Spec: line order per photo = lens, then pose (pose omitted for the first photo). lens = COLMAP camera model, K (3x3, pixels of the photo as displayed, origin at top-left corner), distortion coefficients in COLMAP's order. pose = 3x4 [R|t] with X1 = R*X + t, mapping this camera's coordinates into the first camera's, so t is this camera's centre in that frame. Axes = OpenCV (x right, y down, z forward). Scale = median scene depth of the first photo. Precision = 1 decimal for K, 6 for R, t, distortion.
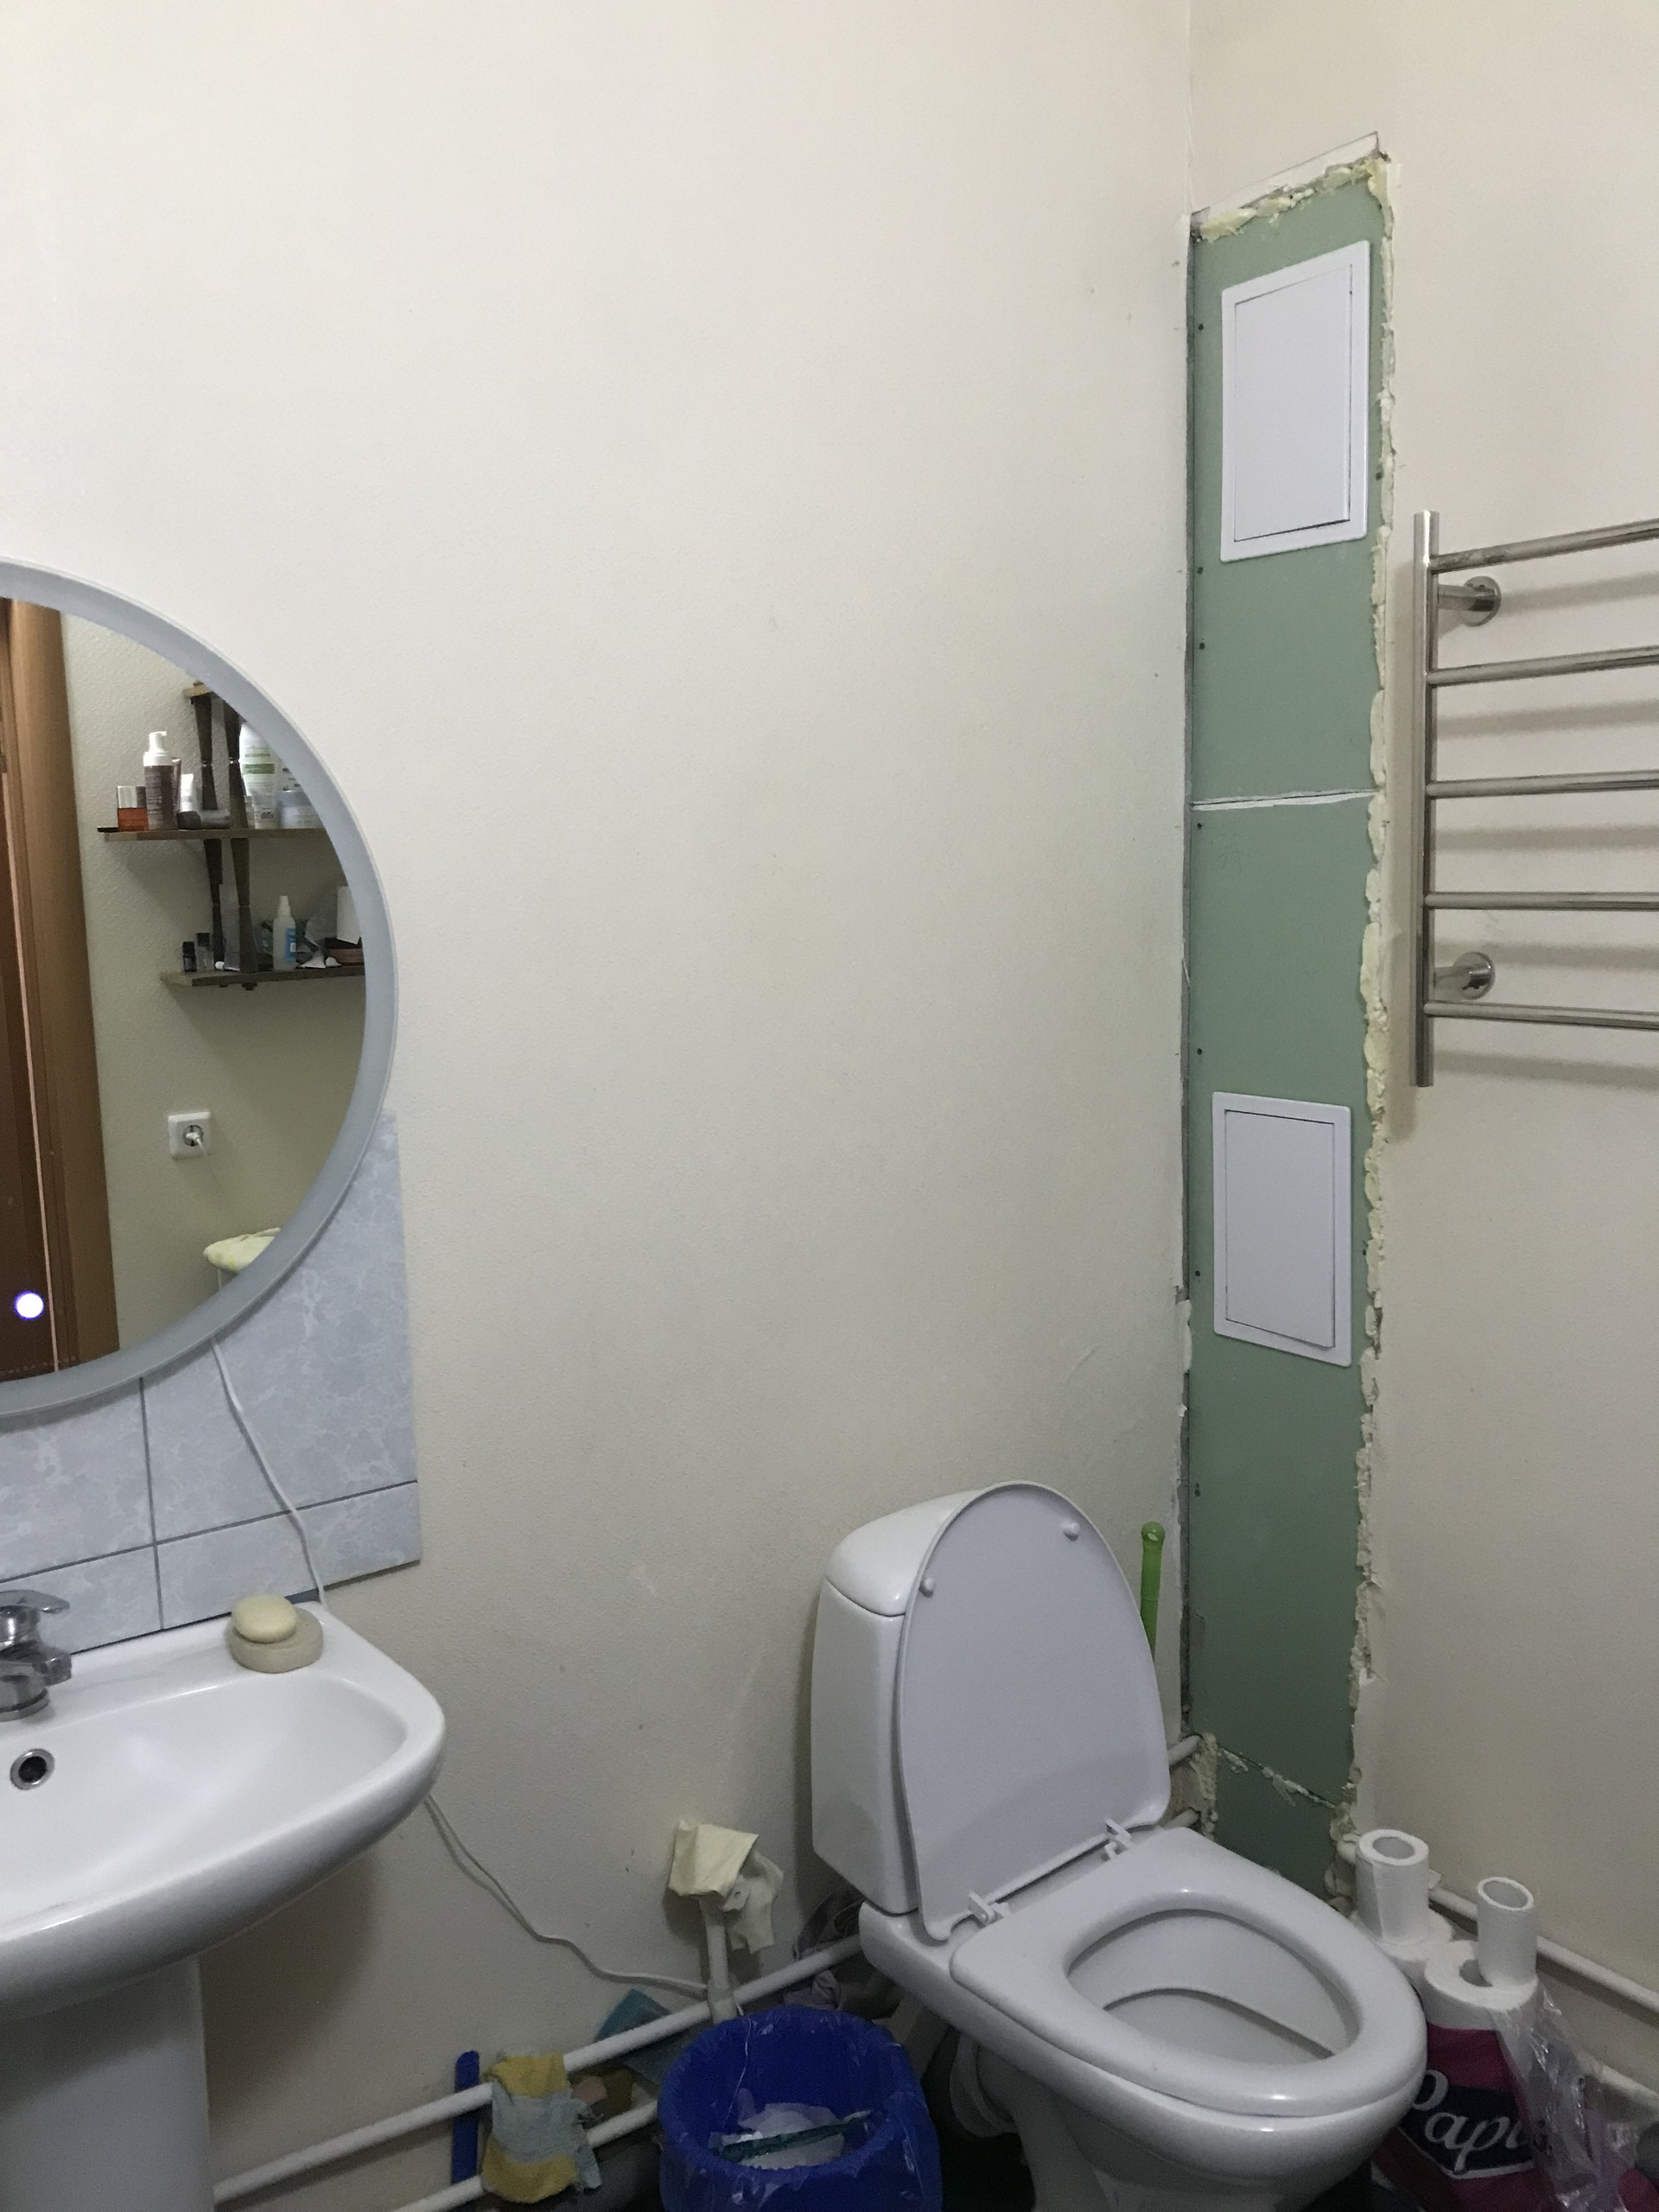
lens RADIAL K [[1837.3, 0, 829.5], [0, 1837.3, 1106.0], [0, 0, 1]] dist [0.018862, -0.010037]
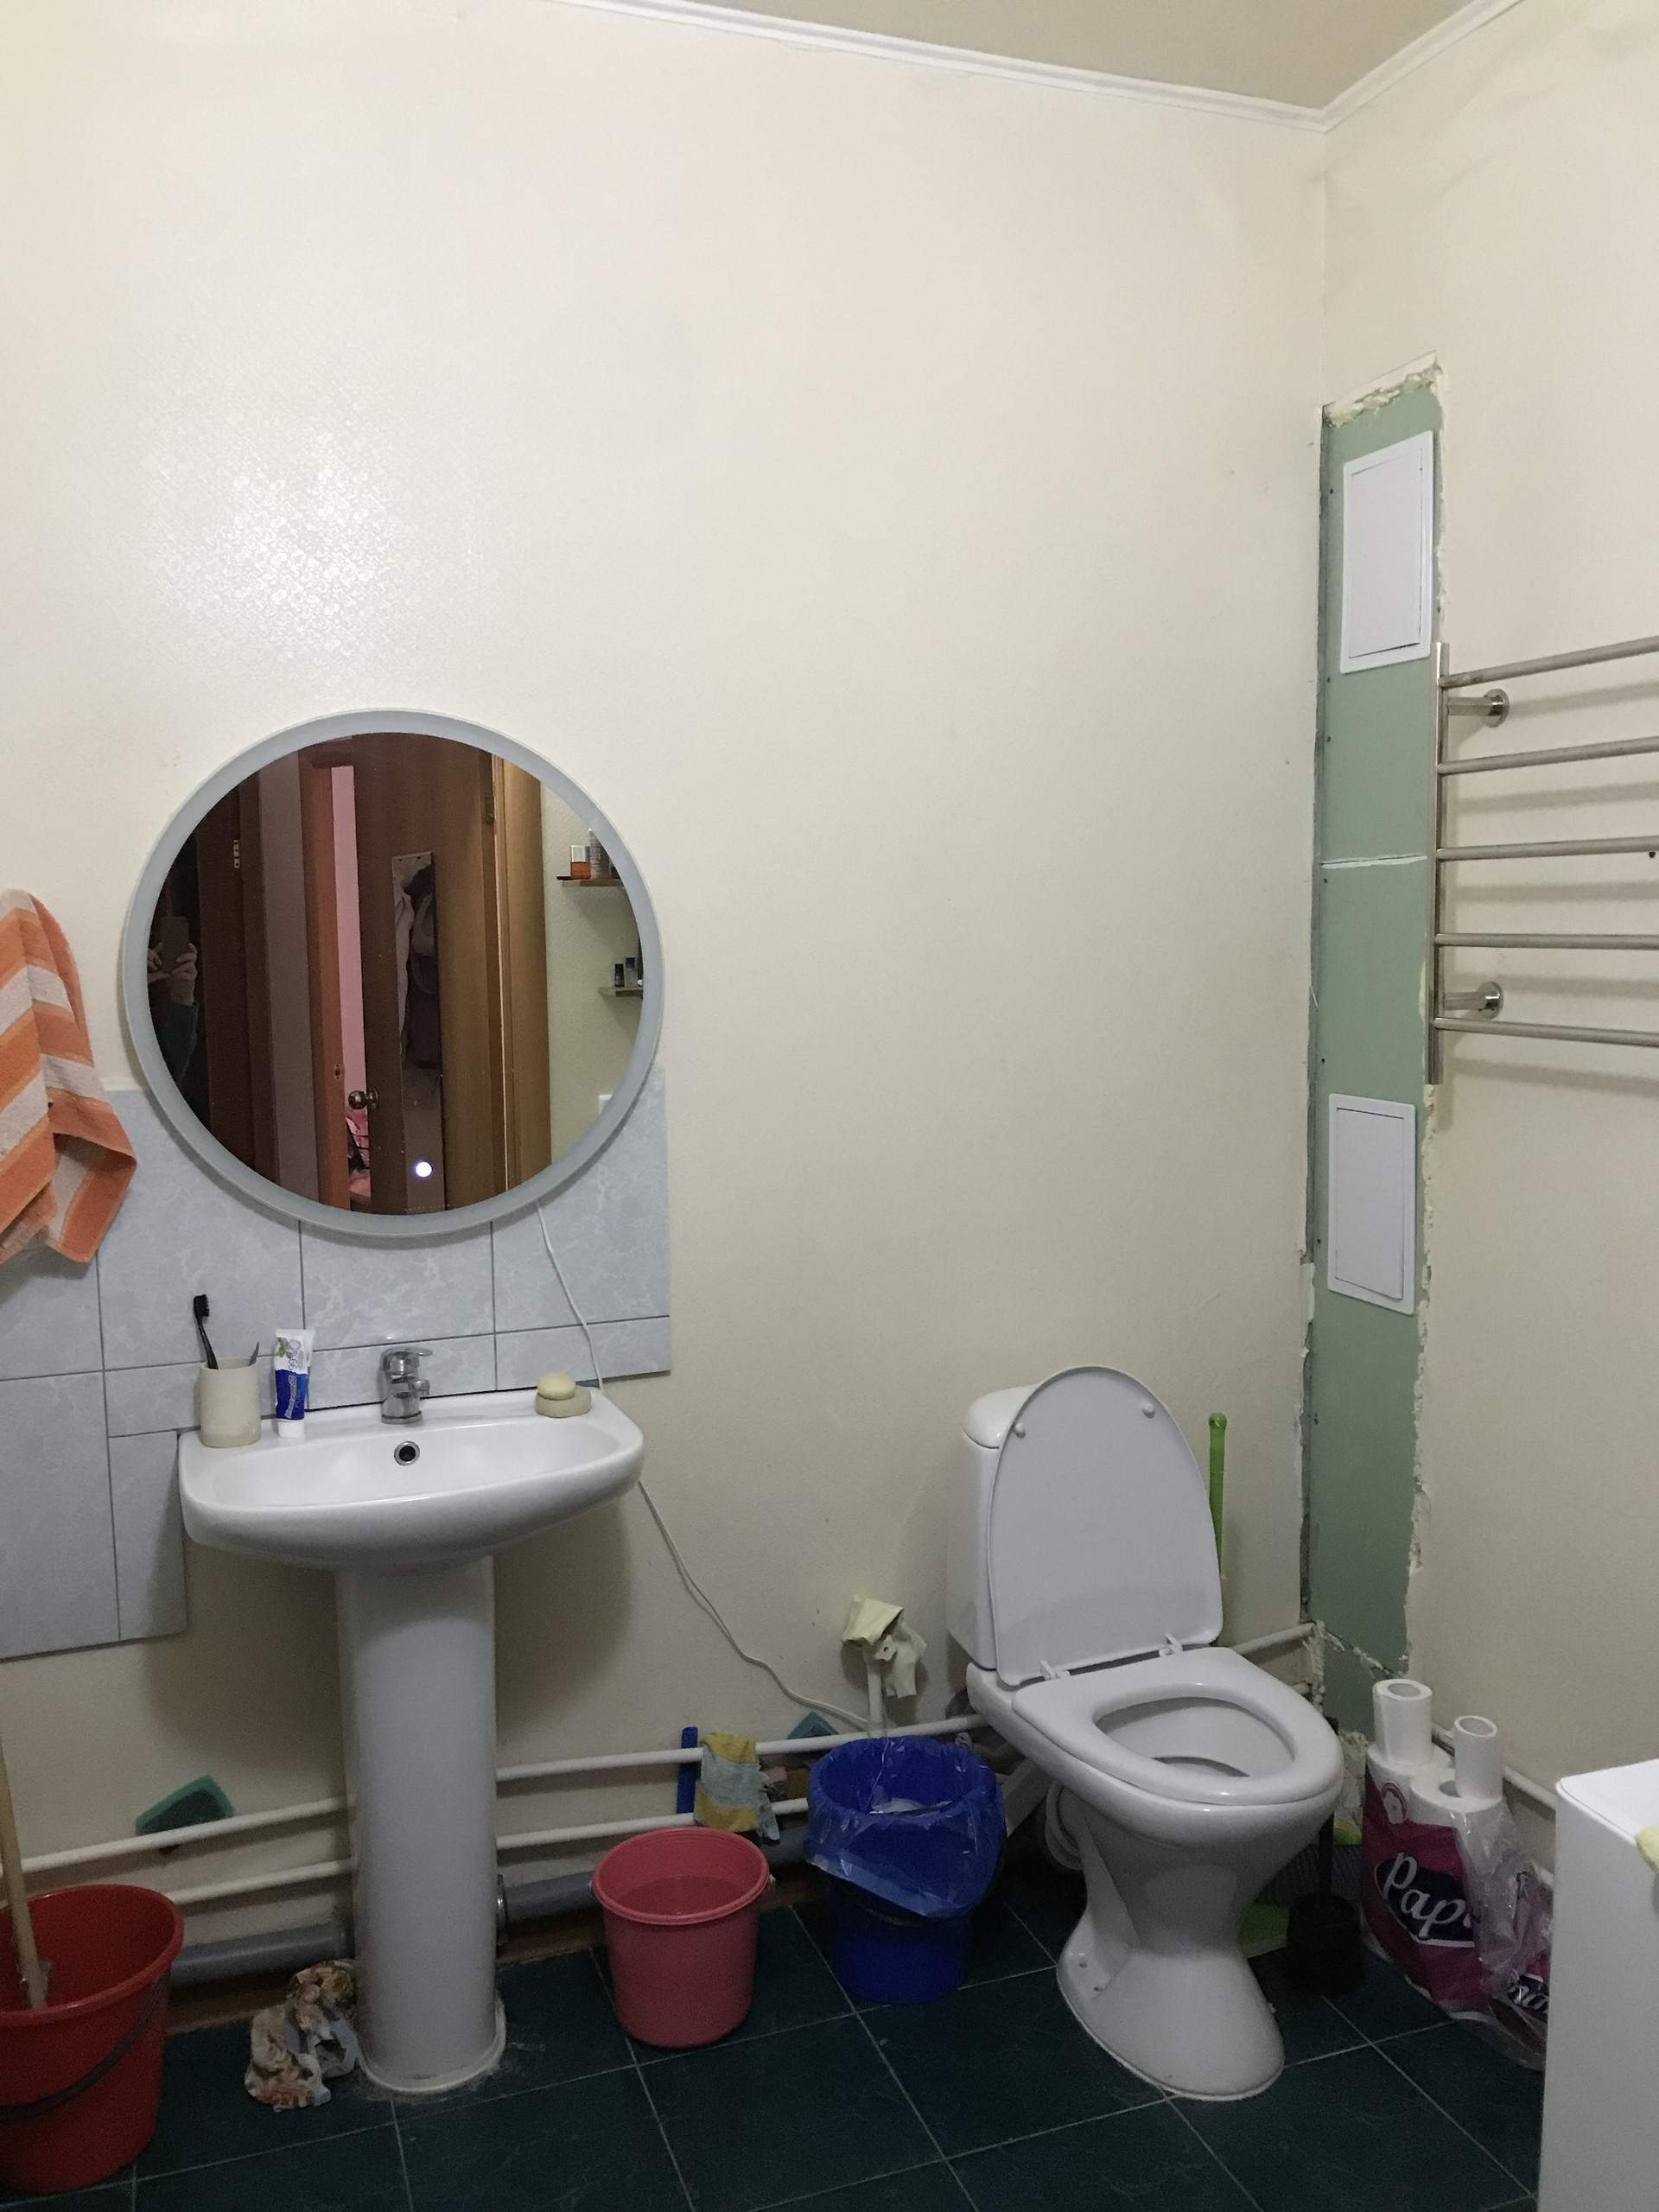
lens RADIAL K [[1828.6, 0, 829.5], [0, 1828.6, 1106.0], [0, 0, 1]] dist [0.110750, -0.268968]
pose [[0.958419, 0.044710, -0.281840, 0.275820], [-0.052983, 0.998357, -0.021798, 0.053745], [0.280402, 0.035824, 0.959214, -0.343698]]
